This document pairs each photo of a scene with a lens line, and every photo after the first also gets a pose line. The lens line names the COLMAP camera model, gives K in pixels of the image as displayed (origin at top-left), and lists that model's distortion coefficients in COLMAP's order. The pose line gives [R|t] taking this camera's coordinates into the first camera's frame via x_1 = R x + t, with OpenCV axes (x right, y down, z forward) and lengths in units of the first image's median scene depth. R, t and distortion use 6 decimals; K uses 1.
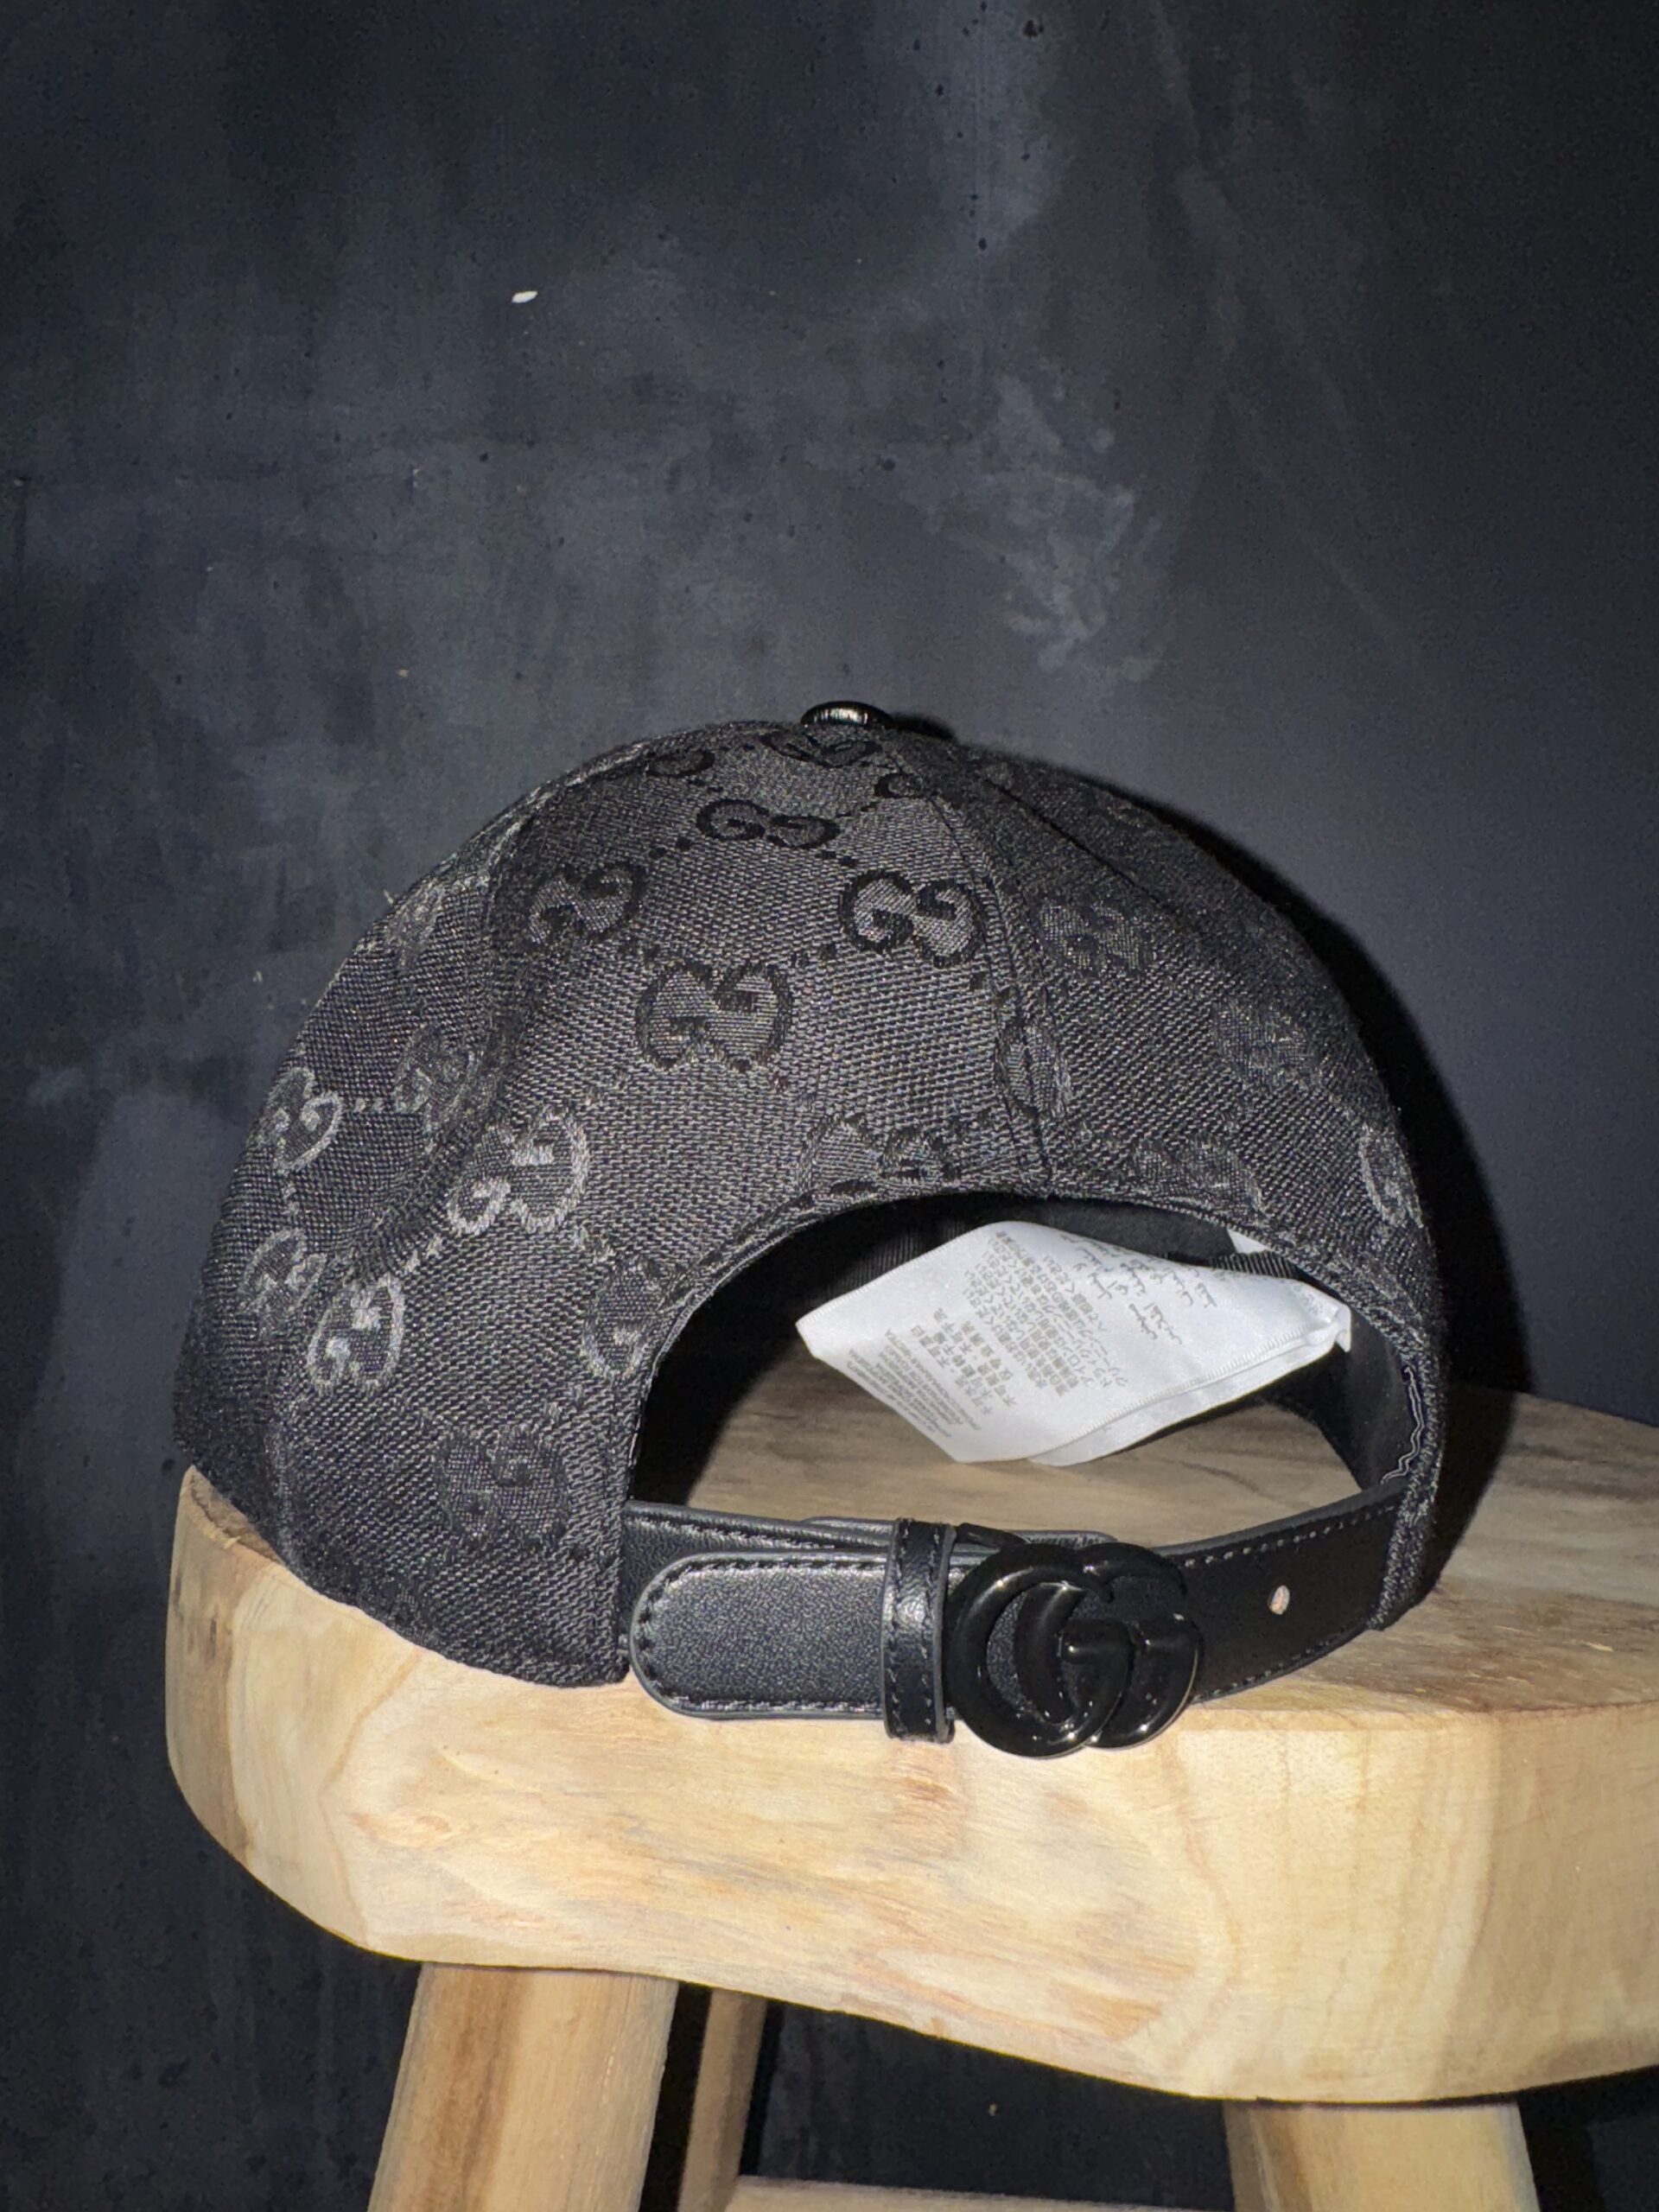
lens RADIAL K [[1515.5, 0, 843.6], [0, 1515.5, 999.7], [0, 0, 1]] dist [-0.006703, 0.004469]
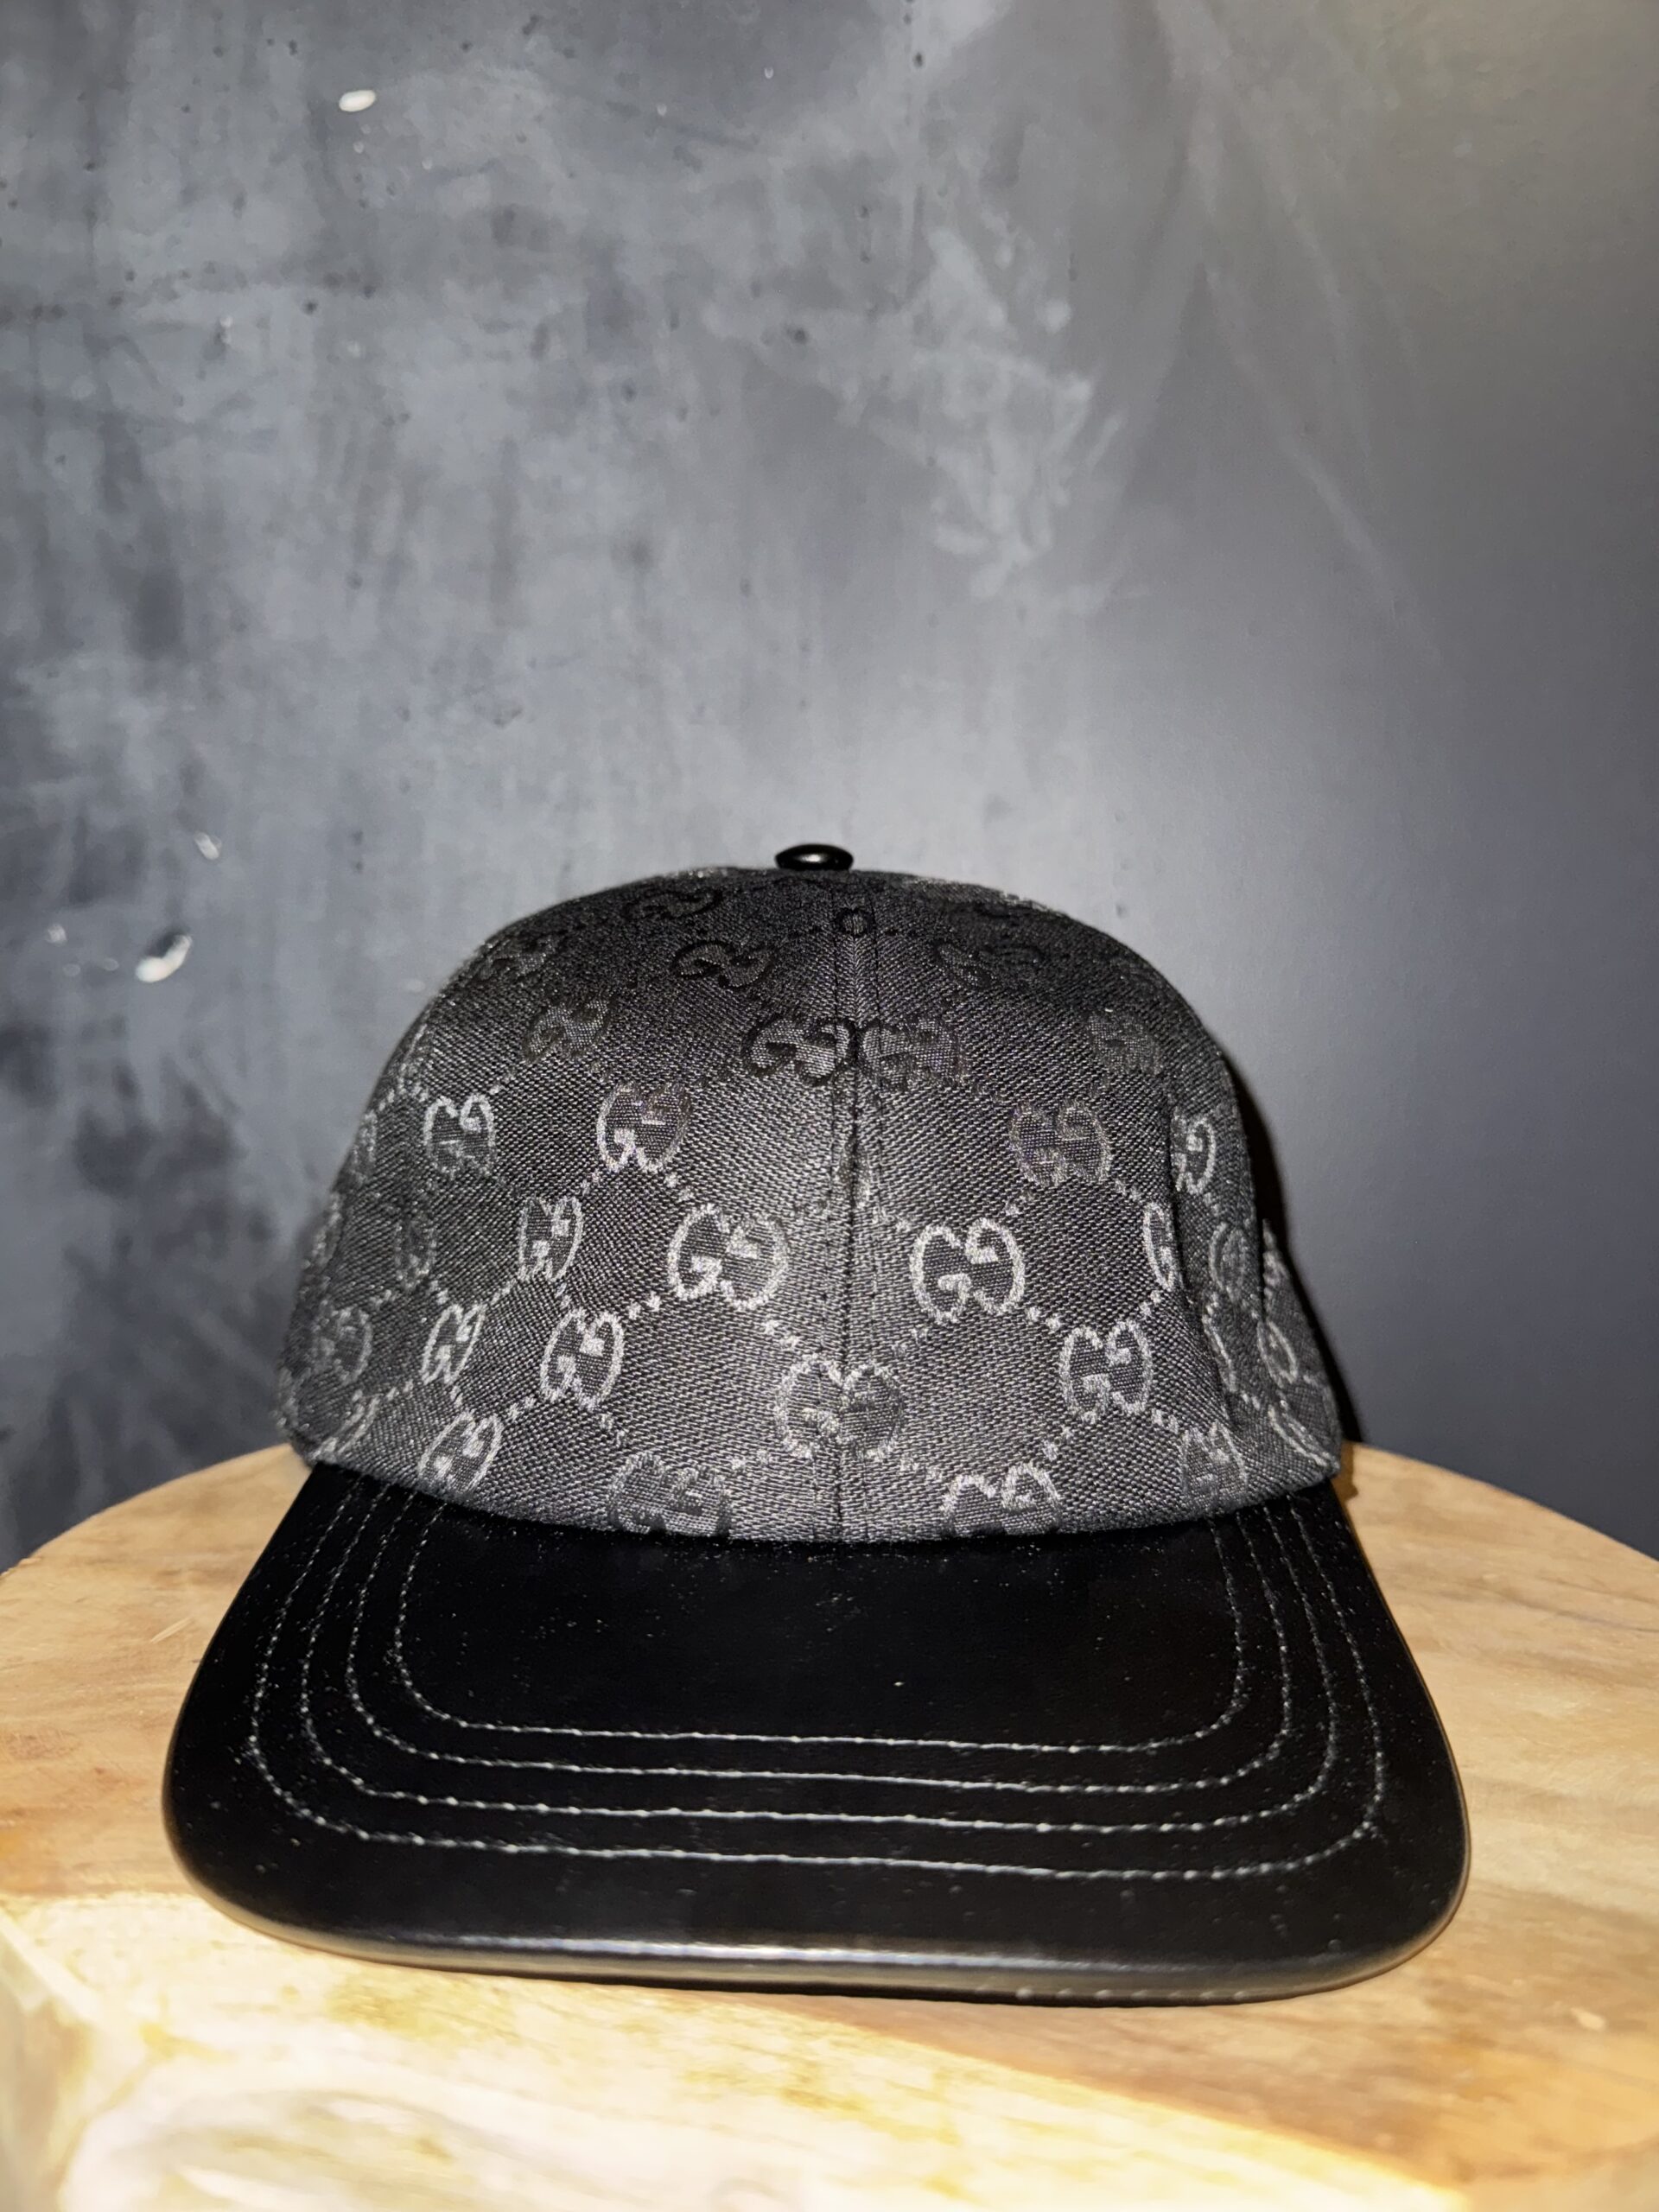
lens RADIAL K [[1602.2, 0, 832.0], [0, 1602.2, 1093.8], [0, 0, 1]] dist [-0.031211, -0.000367]
pose [[0.998718, 0.013627, 0.048751, 0.032322], [-0.020222, 0.990303, 0.137448, -0.190422], [-0.046405, -0.138257, 0.989309, 0.242560]]
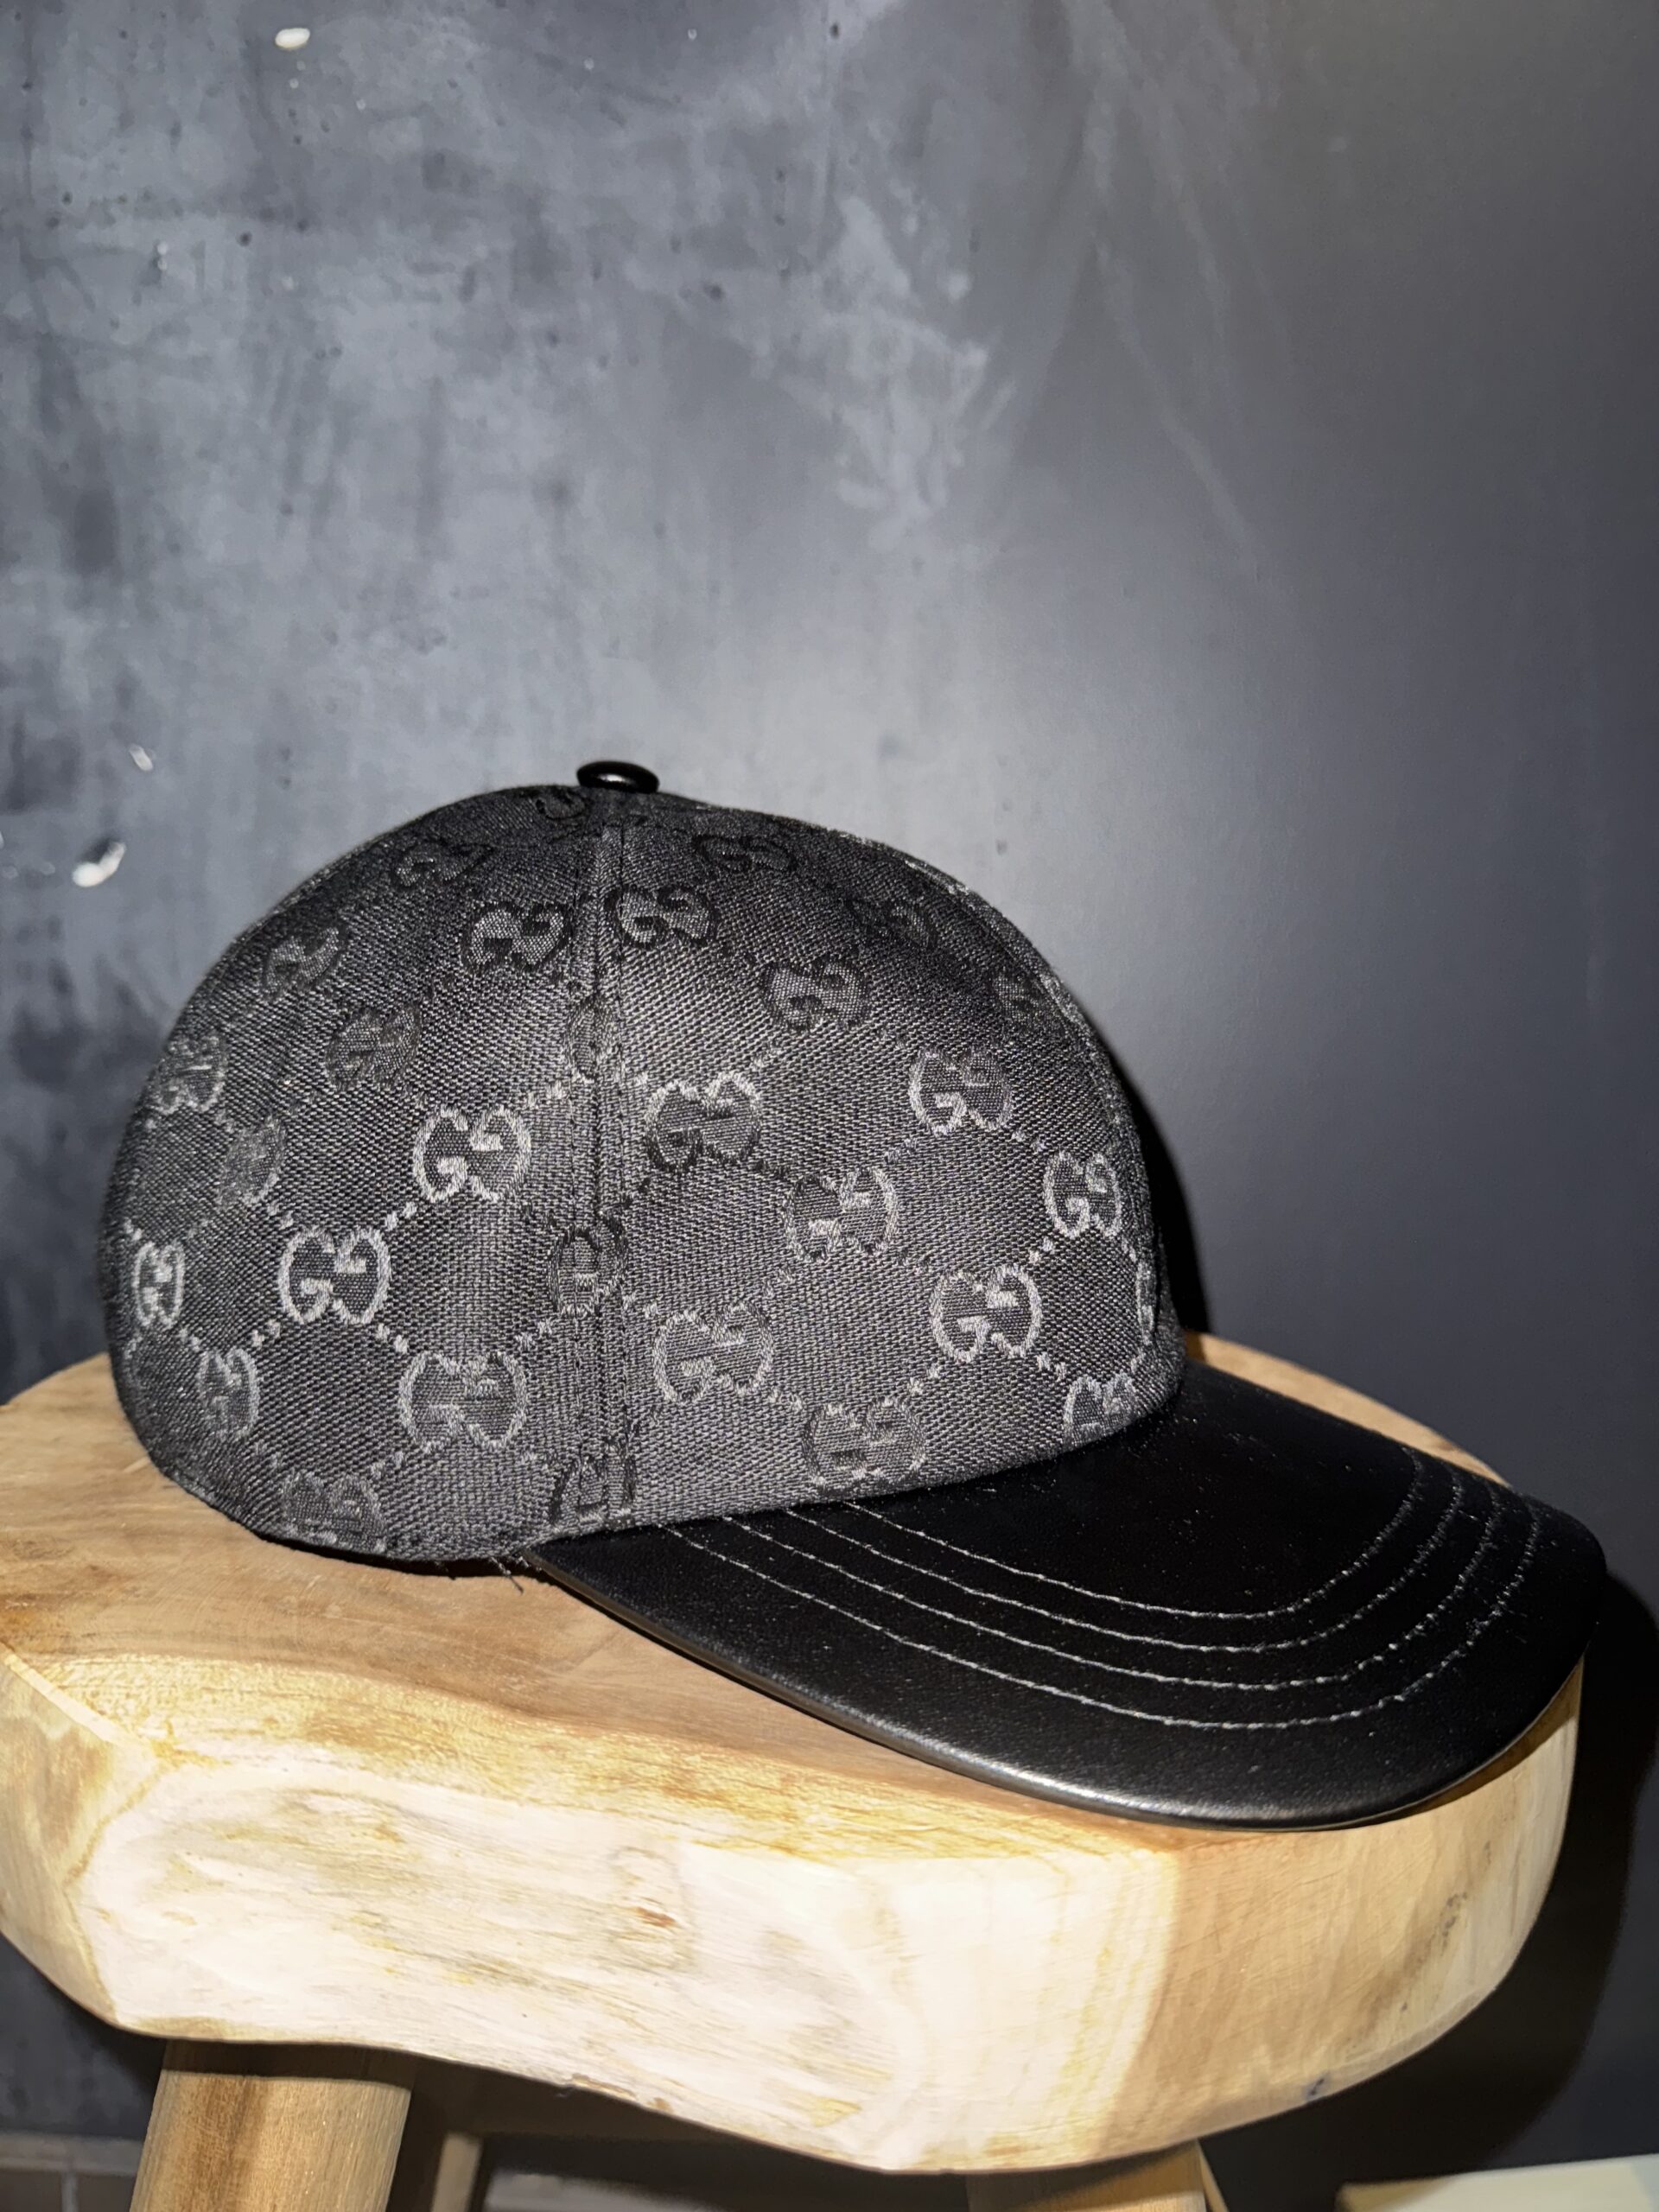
lens RADIAL K [[1586.7, 0, 832.7], [0, 1586.7, 1093.0], [0, 0, 1]] dist [-0.042589, 0.014273]
pose [[0.993405, 0.031660, 0.110202, 0.035280], [-0.052481, 0.980085, 0.191518, -0.232816], [-0.101944, -0.196038, 0.975283, 0.033794]]
